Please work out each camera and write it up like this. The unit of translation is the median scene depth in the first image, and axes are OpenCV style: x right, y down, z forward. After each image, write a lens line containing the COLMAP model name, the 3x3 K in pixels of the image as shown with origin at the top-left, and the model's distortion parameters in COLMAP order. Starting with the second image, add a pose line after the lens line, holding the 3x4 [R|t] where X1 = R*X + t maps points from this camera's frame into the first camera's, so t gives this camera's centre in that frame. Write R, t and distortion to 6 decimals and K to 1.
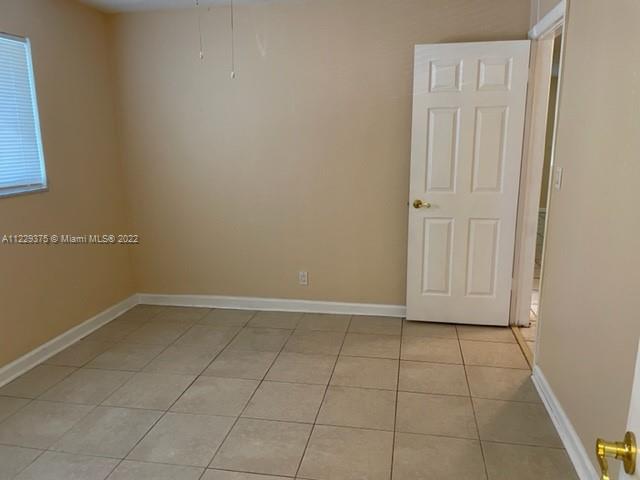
lens RADIAL K [[489.3, 0, 321.8], [0, 489.3, 242.1], [0, 0, 1]] dist [0.052982, -0.035038]
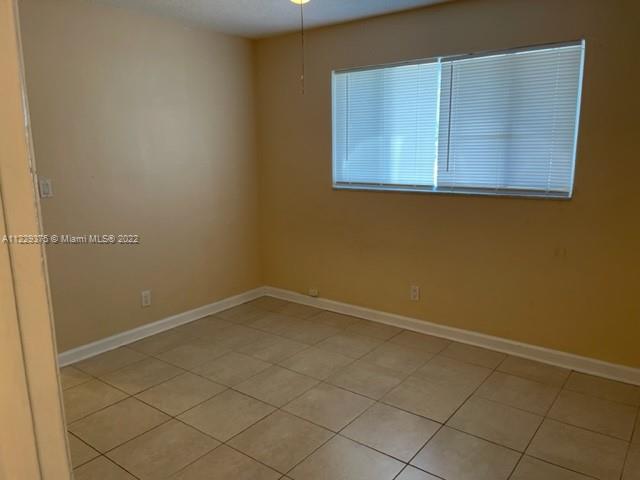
lens RADIAL K [[489.3, 0, 322.4], [0, 489.3, 238.2], [0, 0, 1]] dist [0.052982, -0.035038]
pose [[-0.448637, 0.182424, -0.874898, 0.514318], [-0.174473, 0.942232, 0.285932, -0.232671], [0.876518, 0.280926, -0.390892, 1.018619]]
